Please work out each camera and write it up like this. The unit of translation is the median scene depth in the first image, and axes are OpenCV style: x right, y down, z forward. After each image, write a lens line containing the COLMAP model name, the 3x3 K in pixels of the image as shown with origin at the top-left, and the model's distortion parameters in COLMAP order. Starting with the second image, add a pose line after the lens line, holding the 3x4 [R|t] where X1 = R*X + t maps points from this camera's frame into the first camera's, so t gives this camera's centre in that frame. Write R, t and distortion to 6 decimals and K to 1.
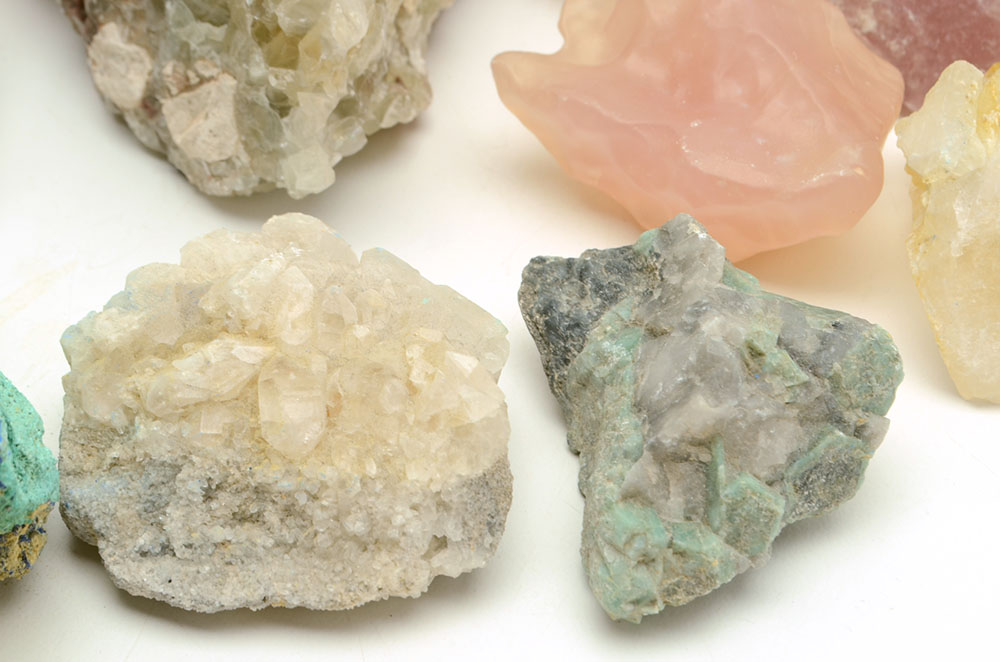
lens RADIAL K [[2223.4, 0, 499.5], [0, 2223.4, 348.9], [0, 0, 1]] dist [-0.026980, 0.134418]
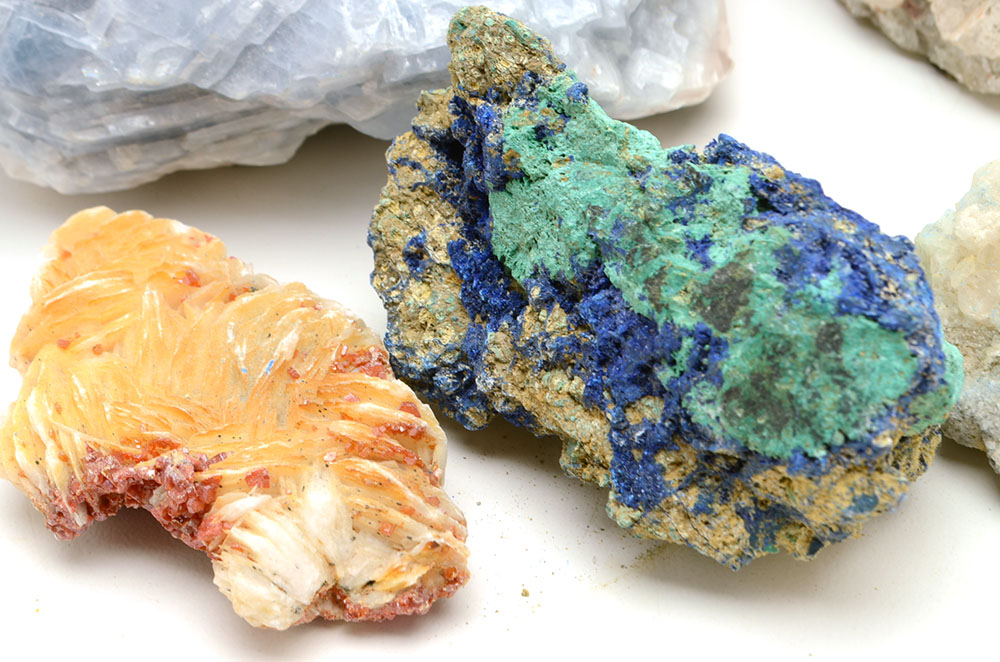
lens RADIAL K [[2223.4, 0, 499.5], [0, 2223.4, 348.9], [0, 0, 1]] dist [-0.026980, 0.134418]
pose [[0.992547, -0.027832, -0.118638, -0.249441], [0.030661, 0.999286, 0.022089, 0.015843], [0.117939, -0.025562, 0.992692, 0.007146]]
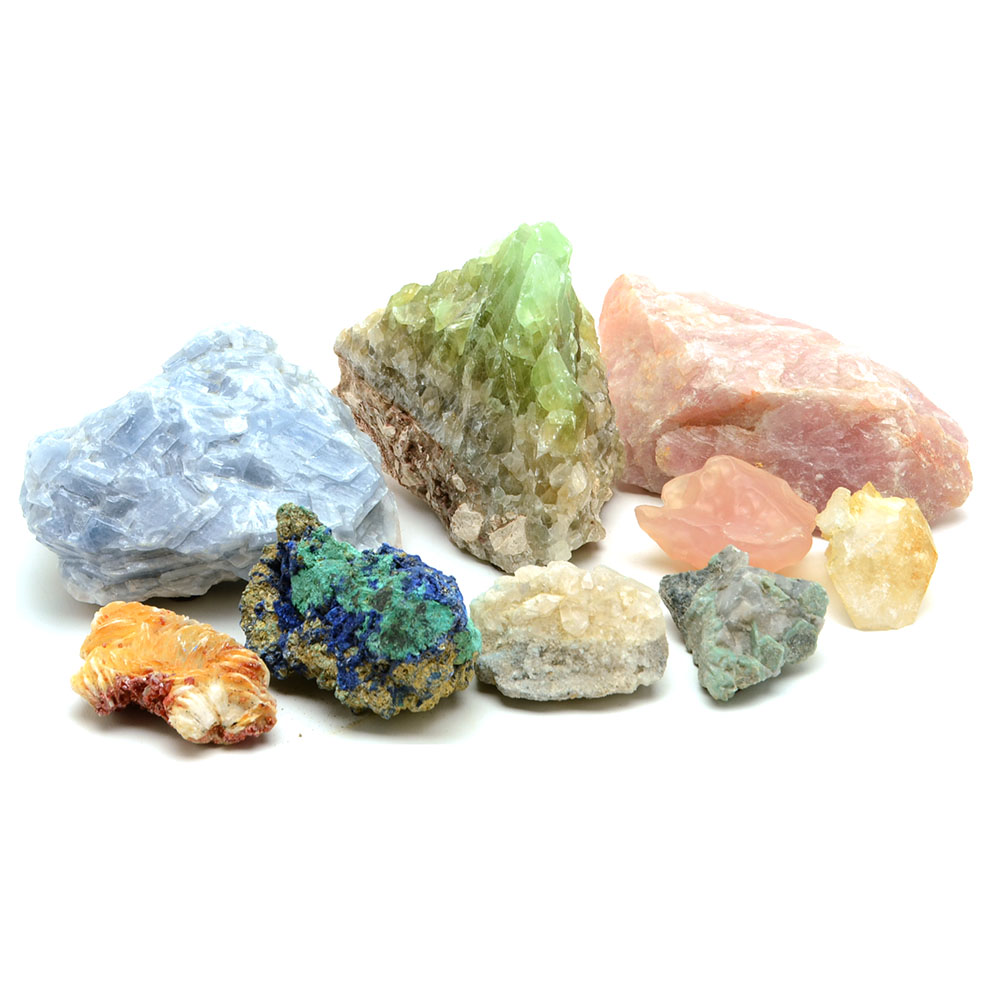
lens RADIAL K [[1646.7, 0, 497.8], [0, 1646.7, 449.6], [0, 0, 1]] dist [-0.034724, 0.078703]
pose [[0.999065, -0.042916, -0.005305, -0.142460], [0.038635, 0.940980, -0.336249, 0.403446], [0.019422, 0.335730, 0.941758, -0.654540]]
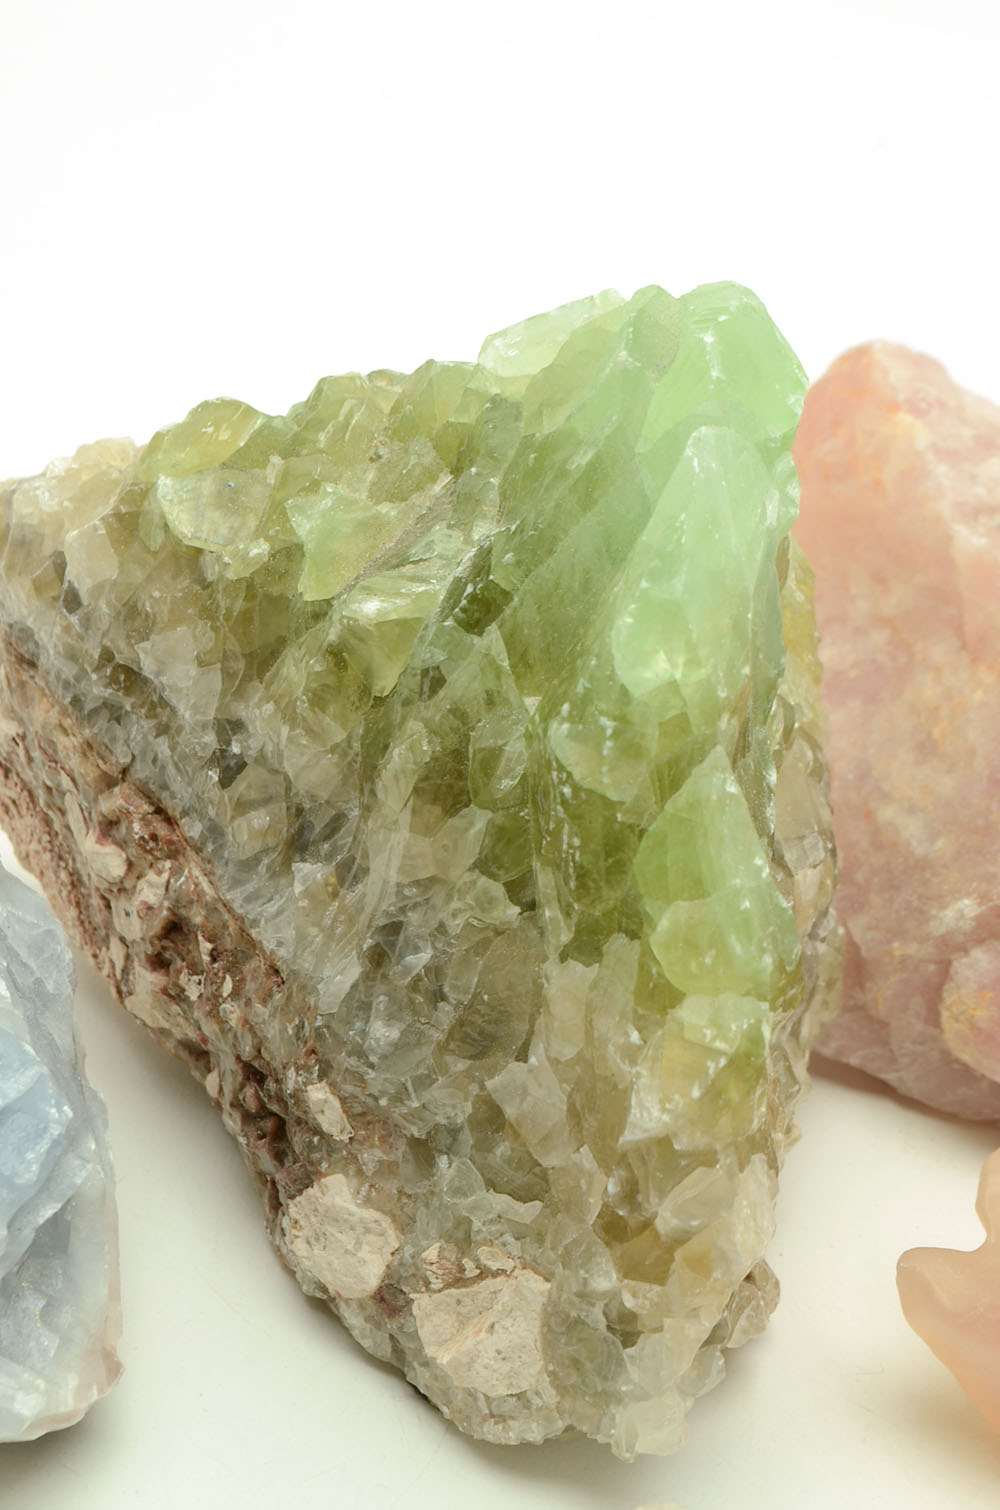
lens RADIAL K [[3357.3, 0, 458.6], [0, 3357.3, 757.8], [0, 0, 1]] dist [-0.026980, 0.134418]
pose [[0.995813, 0.056744, 0.071669, -0.241393], [-0.043325, 0.983335, -0.176568, -0.101339], [-0.080494, 0.172723, 0.981676, -0.042762]]
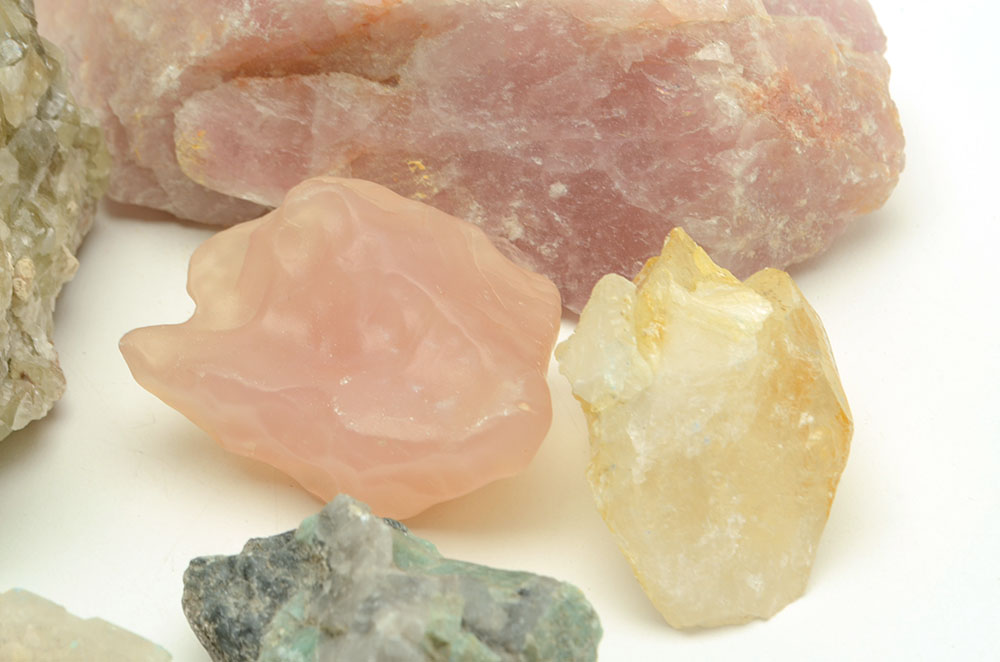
lens RADIAL K [[2223.4, 0, 499.5], [0, 2223.4, 348.9], [0, 0, 1]] dist [-0.026980, 0.134418]
pose [[0.979975, -0.162298, 0.115359, 0.047987], [0.167343, 0.985262, -0.035416, -0.073306], [-0.107911, 0.054012, 0.992692, 0.070477]]
